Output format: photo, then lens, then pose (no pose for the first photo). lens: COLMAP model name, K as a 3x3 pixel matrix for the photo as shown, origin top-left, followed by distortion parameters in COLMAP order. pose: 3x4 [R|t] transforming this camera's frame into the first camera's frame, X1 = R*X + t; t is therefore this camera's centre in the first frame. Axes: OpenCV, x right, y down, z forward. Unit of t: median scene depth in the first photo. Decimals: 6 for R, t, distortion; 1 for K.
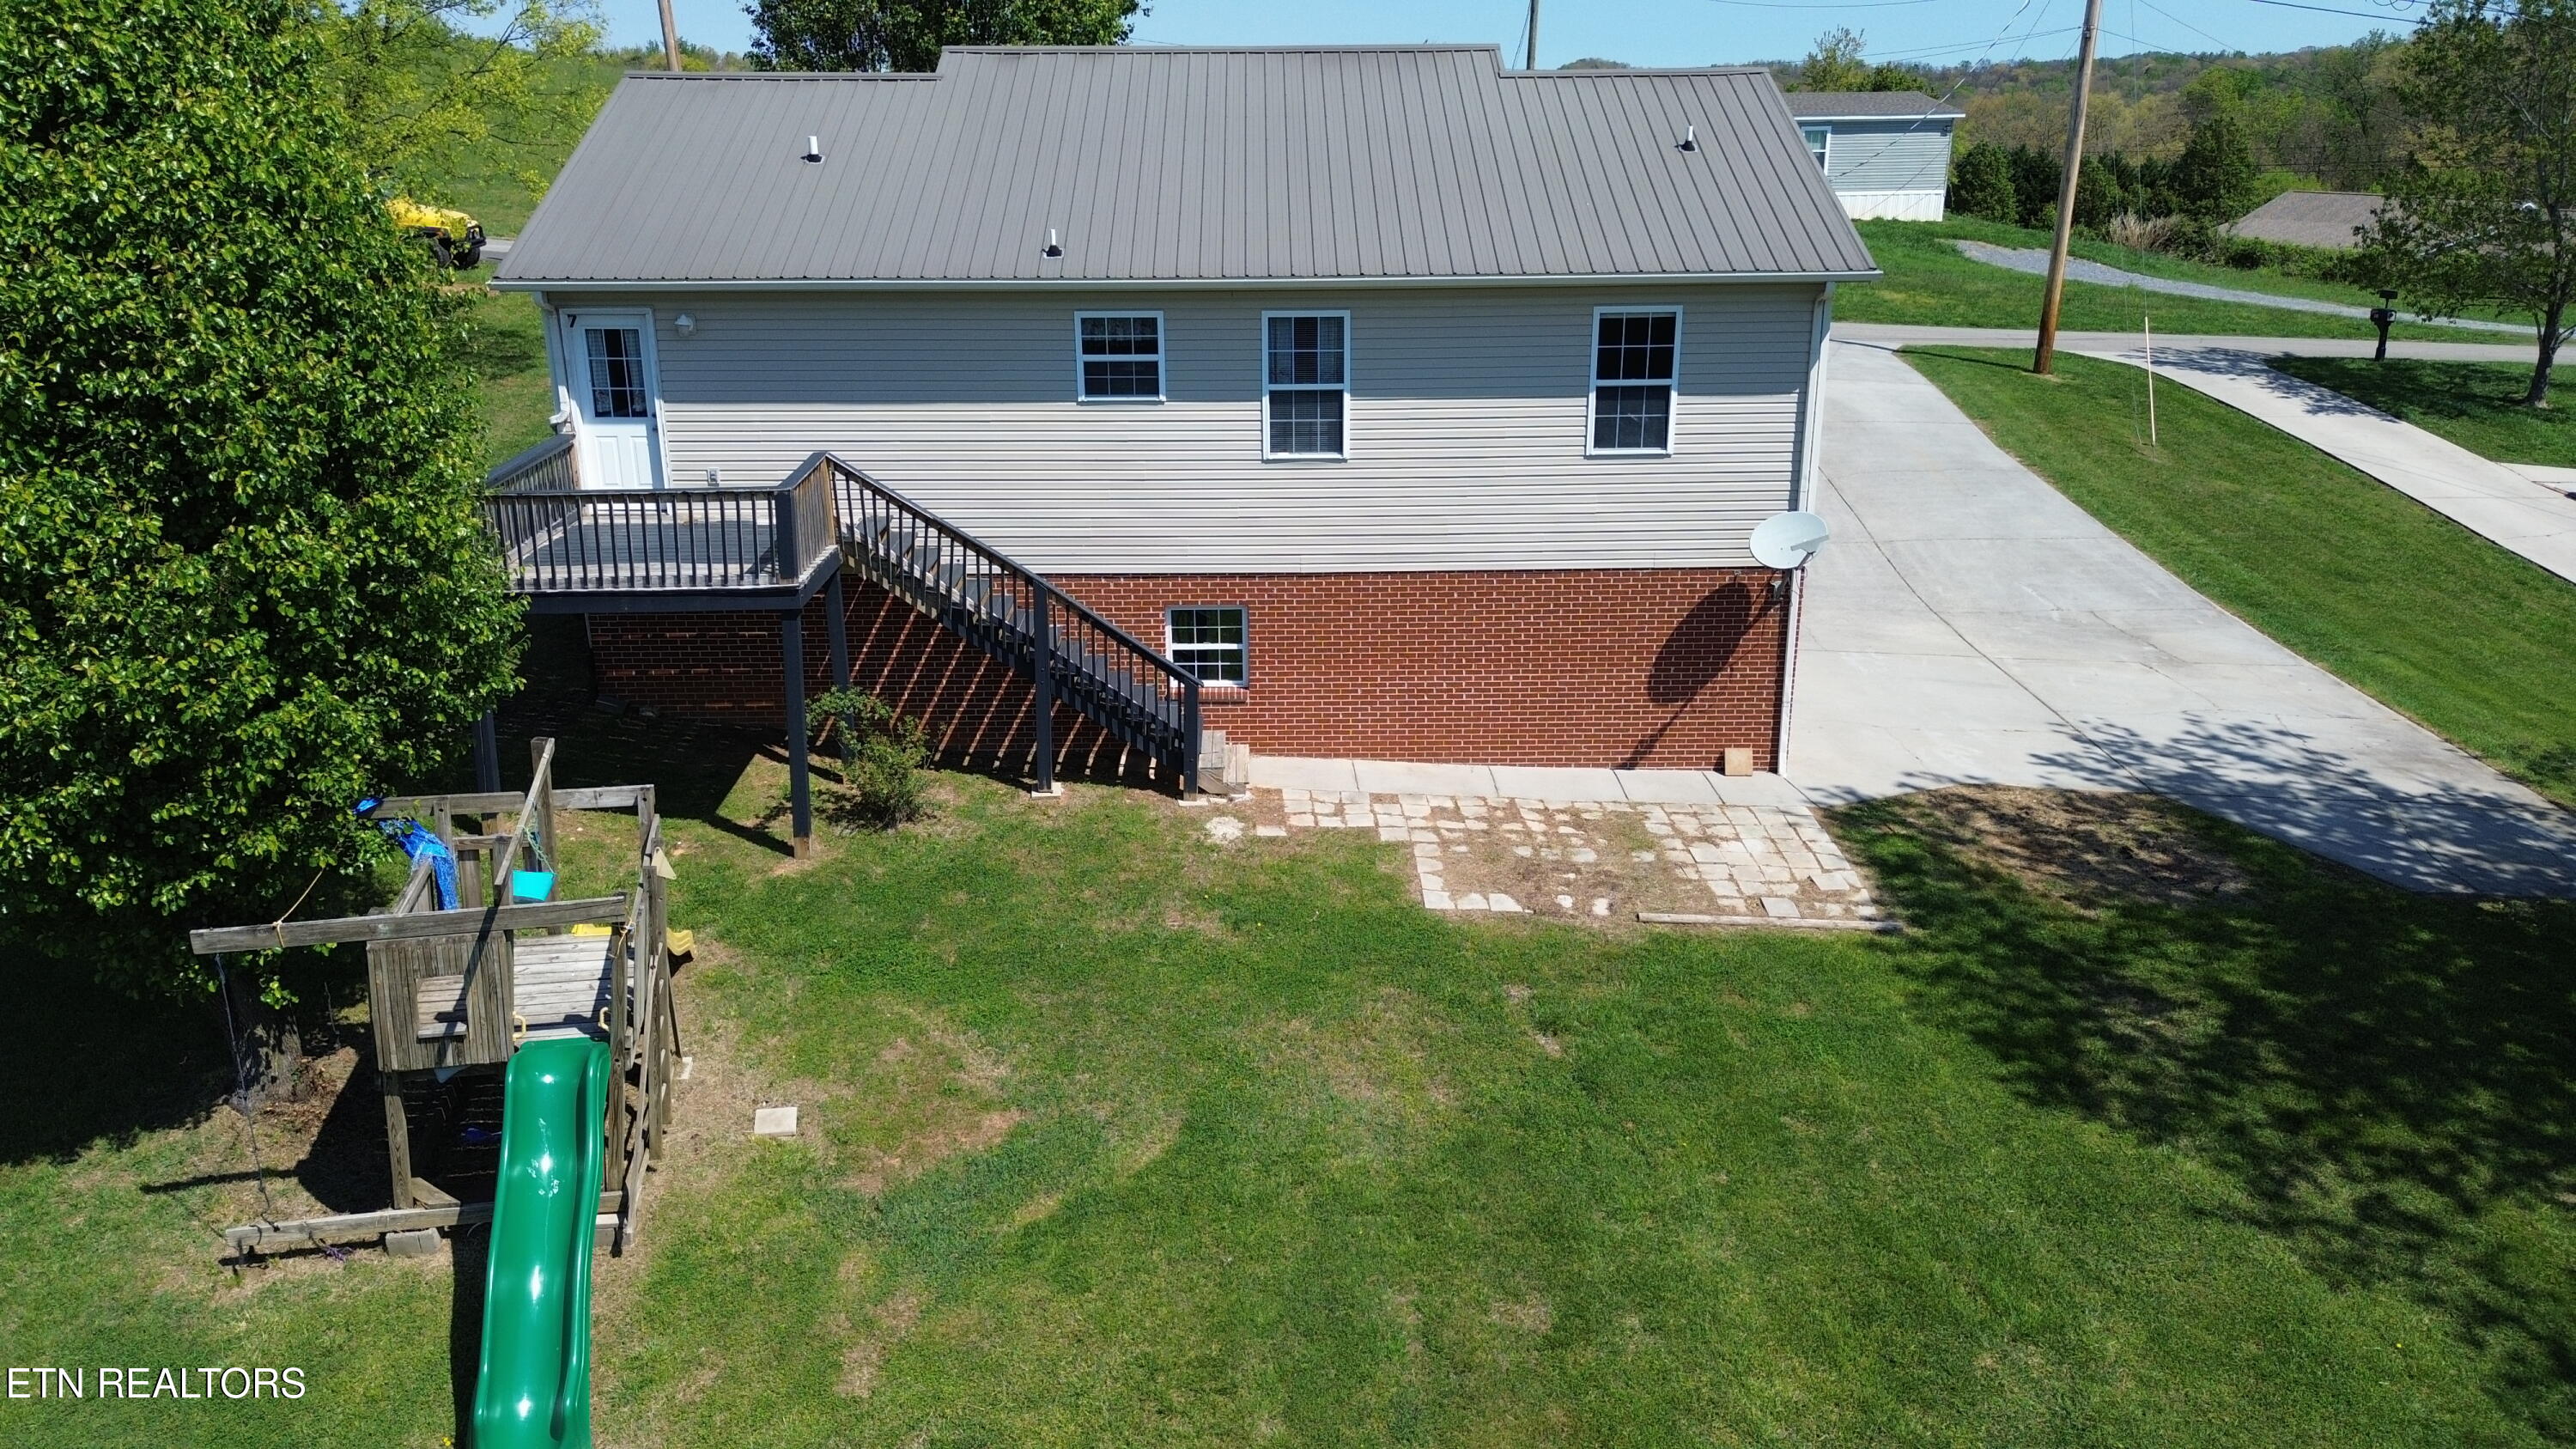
lens RADIAL K [[1835.6, 0, 1275.4], [0, 1835.6, 719.2], [0, 0, 1]] dist [0.051698, -0.038443]
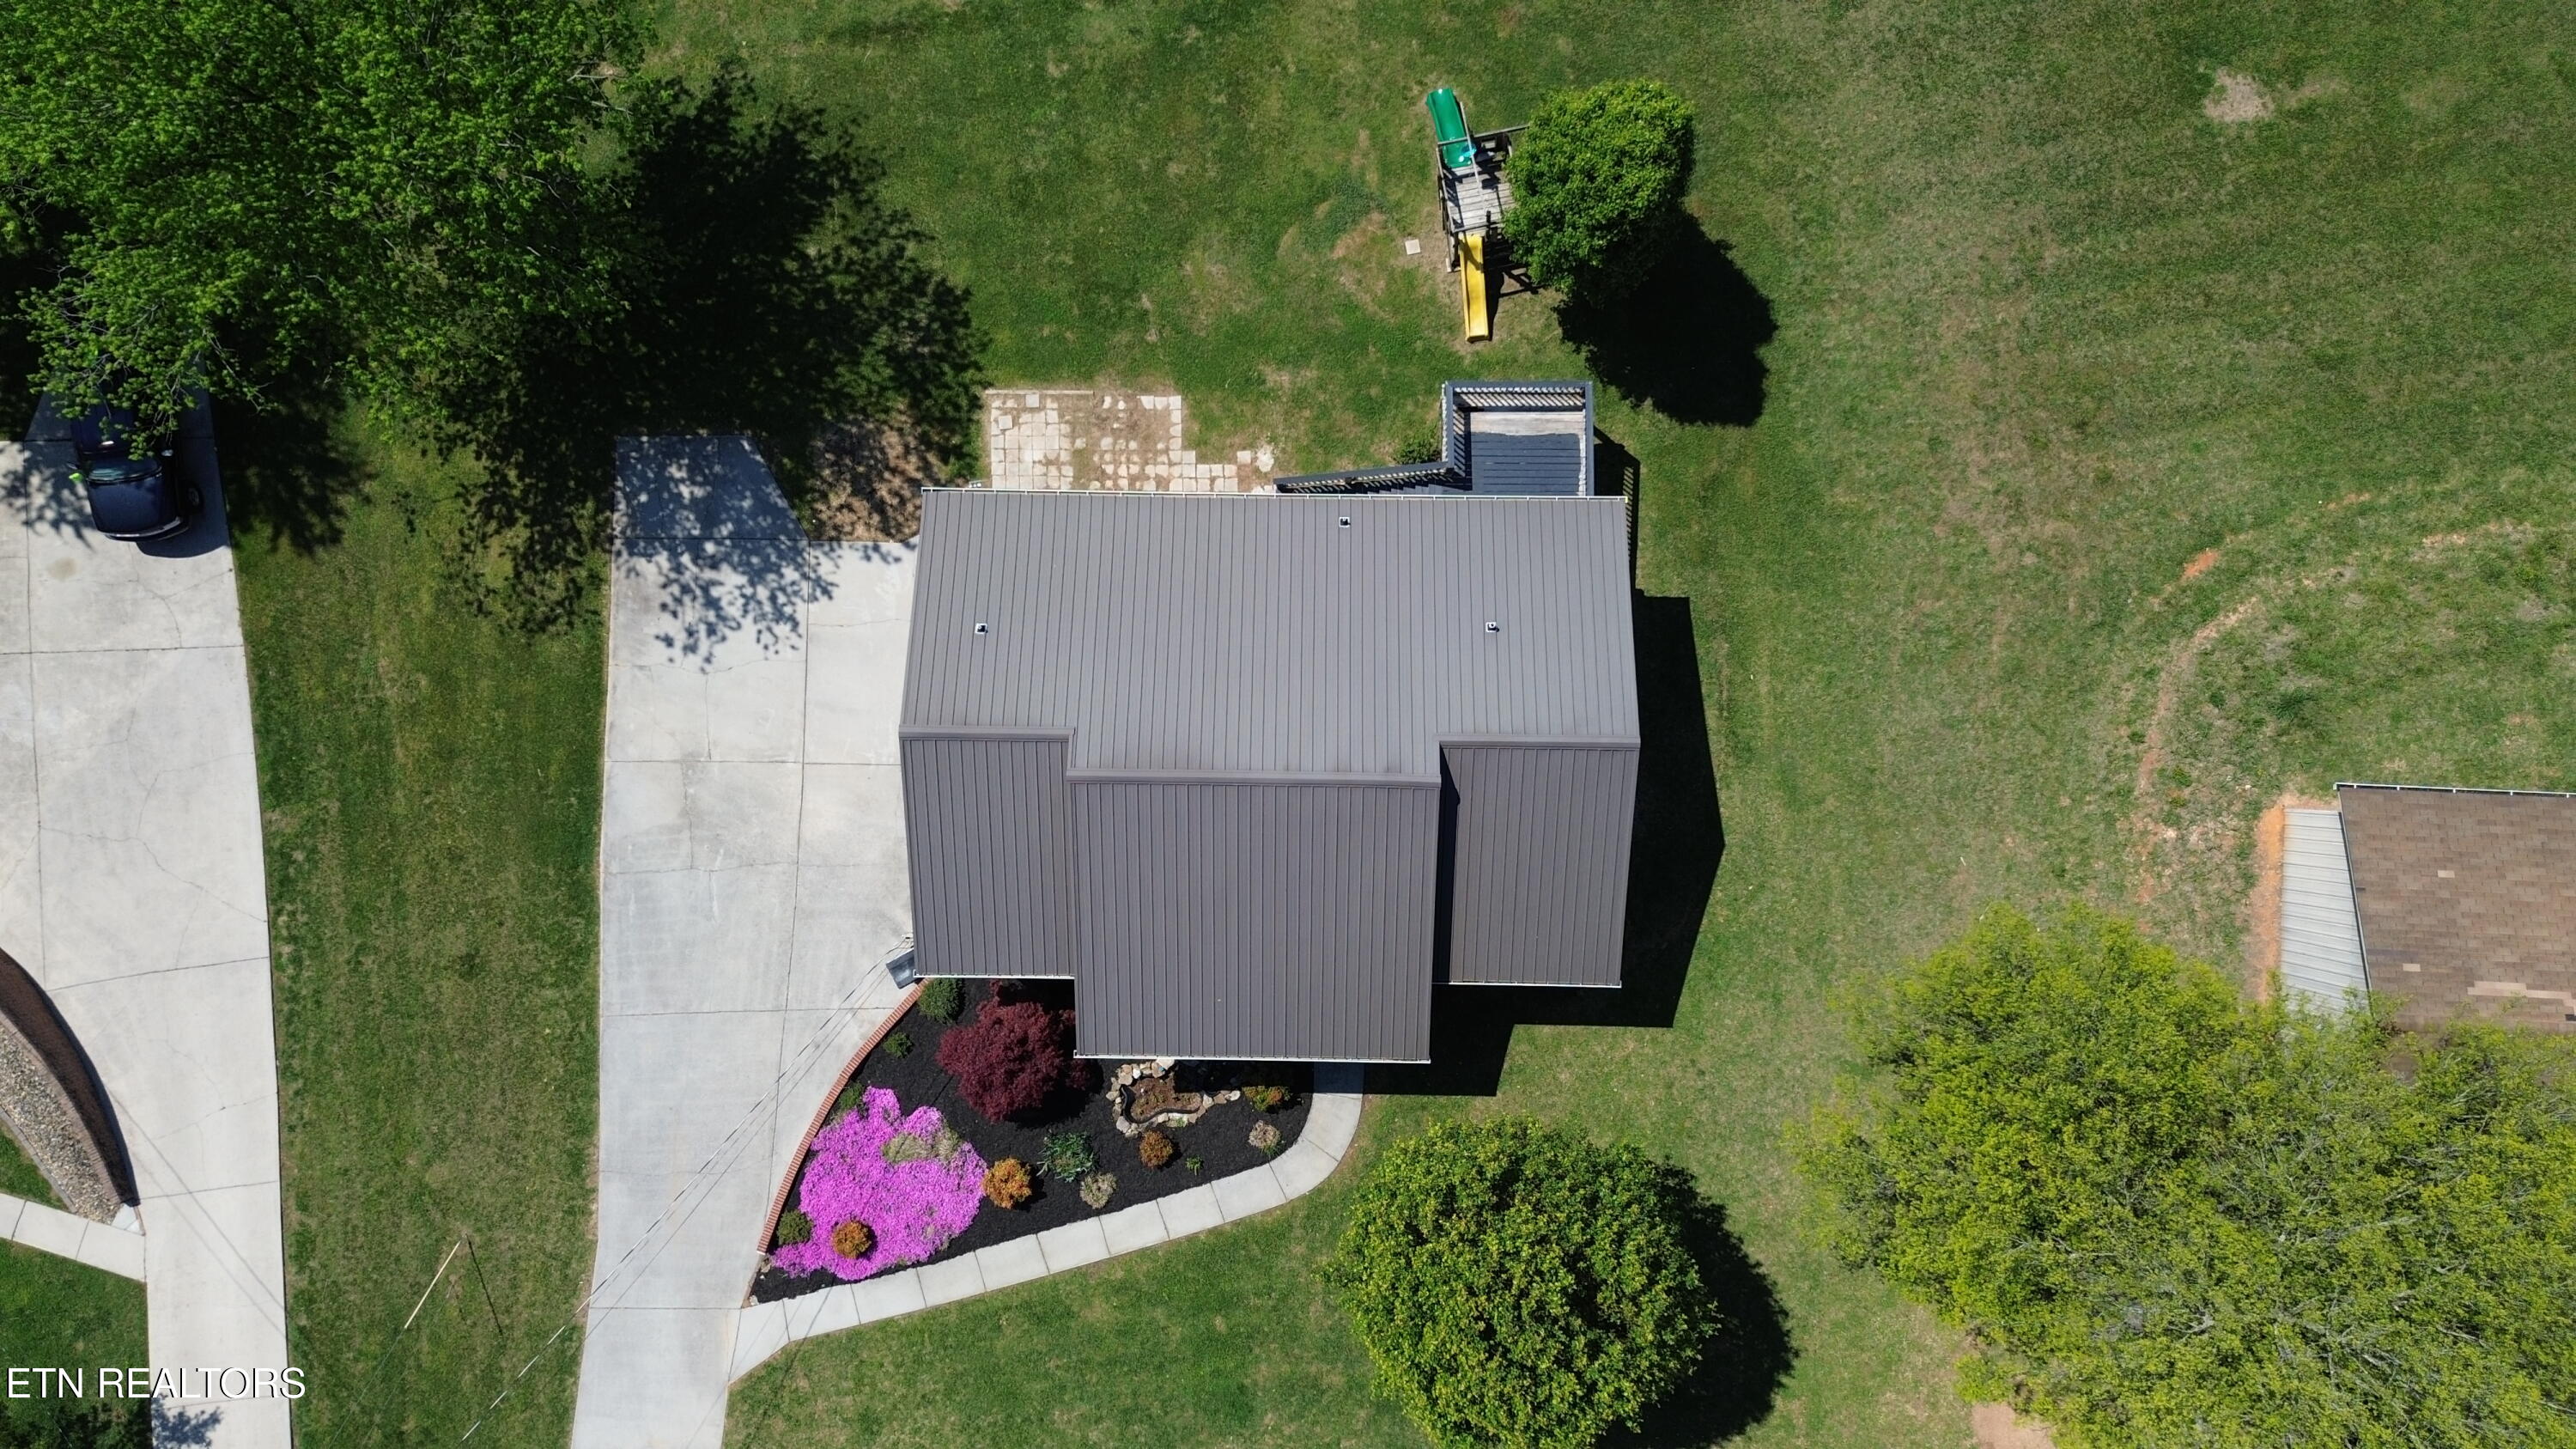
lens RADIAL K [[1835.6, 0, 1276.9], [0, 1835.6, 721.3], [0, 0, 1]] dist [0.051698, -0.038443]
pose [[-0.999637, -0.018125, 0.019931, -0.093107], [0.024416, -0.296891, 0.954599, -2.160762], [-0.011385, 0.954740, 0.297225, 0.639371]]
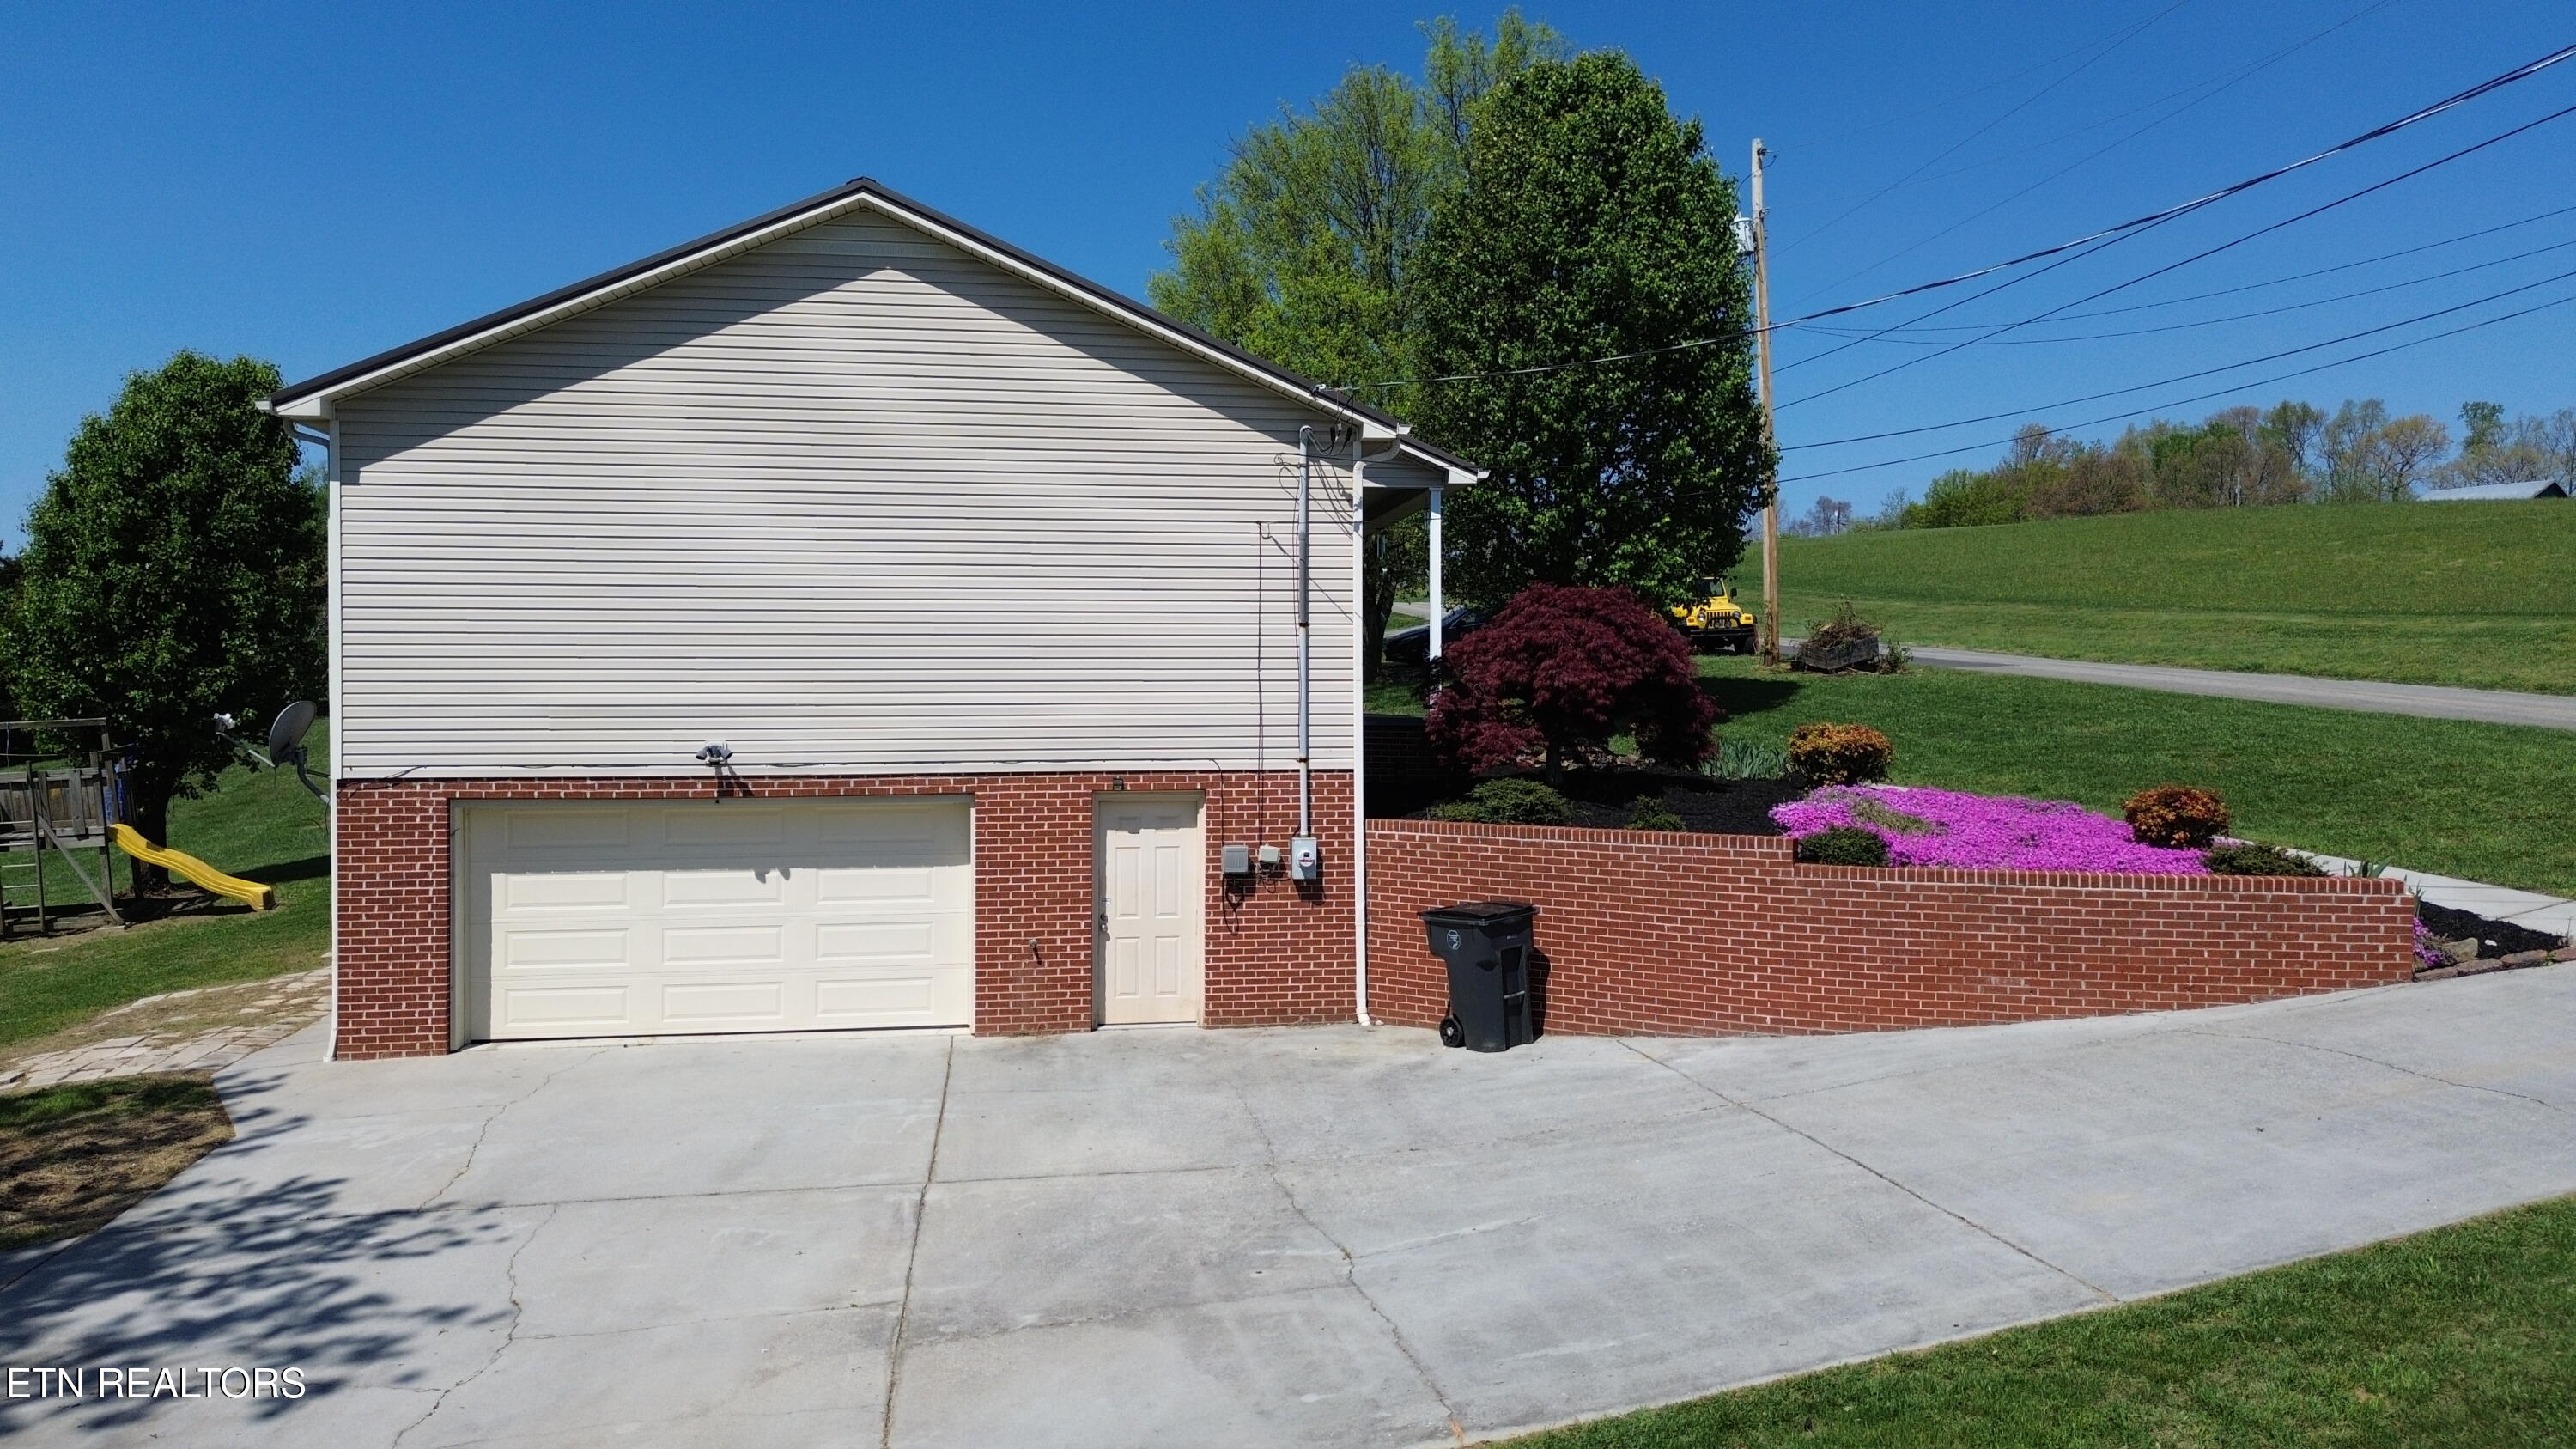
lens RADIAL K [[1835.6, 0, 1290.1], [0, 1835.6, 719.4], [0, 0, 1]] dist [0.051698, -0.038443]
pose [[0.133996, 0.029863, -0.990532, 1.193086], [-0.309944, 0.950662, -0.013267, -0.241442], [0.941265, 0.308787, 0.136641, 1.341628]]
